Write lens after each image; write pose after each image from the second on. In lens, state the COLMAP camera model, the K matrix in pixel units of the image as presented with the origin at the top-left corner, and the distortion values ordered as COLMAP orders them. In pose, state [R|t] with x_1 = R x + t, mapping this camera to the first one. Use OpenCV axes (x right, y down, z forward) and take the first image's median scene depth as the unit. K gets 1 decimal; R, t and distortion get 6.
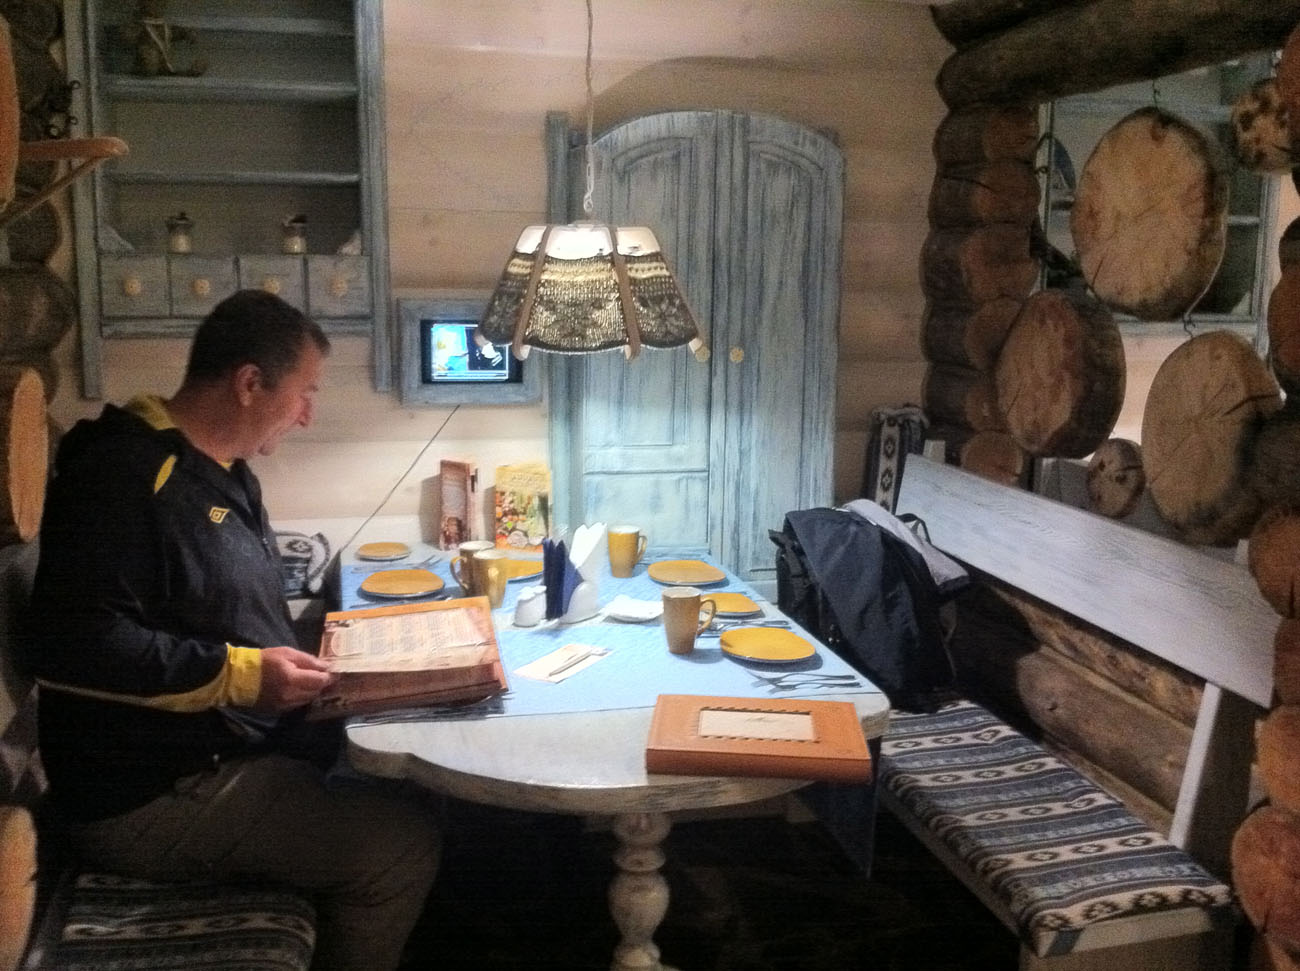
lens RADIAL K [[1118.1, 0, 650.0], [0, 1118.1, 485.5], [0, 0, 1]] dist [-0.005436, -0.004678]
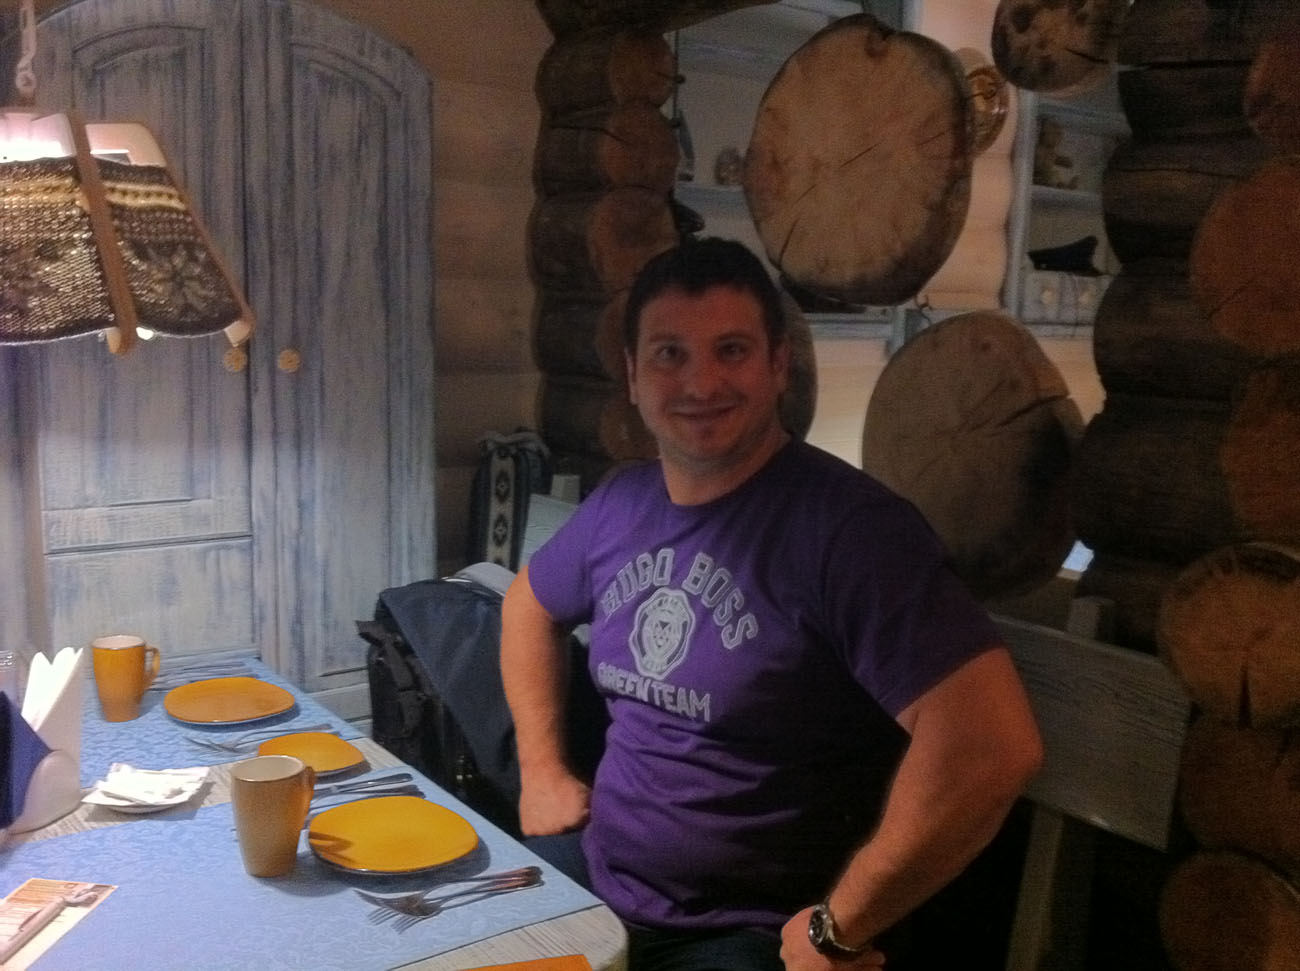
lens RADIAL K [[1274.6, 0, 650.0], [0, 1274.6, 485.5], [0, 0, 1]] dist [0.116644, -0.356214]
pose [[0.929450, -0.046291, 0.366033, -0.006051], [0.057999, 0.998095, -0.021050, -0.013469], [-0.364361, 0.040794, 0.930364, 0.209292]]
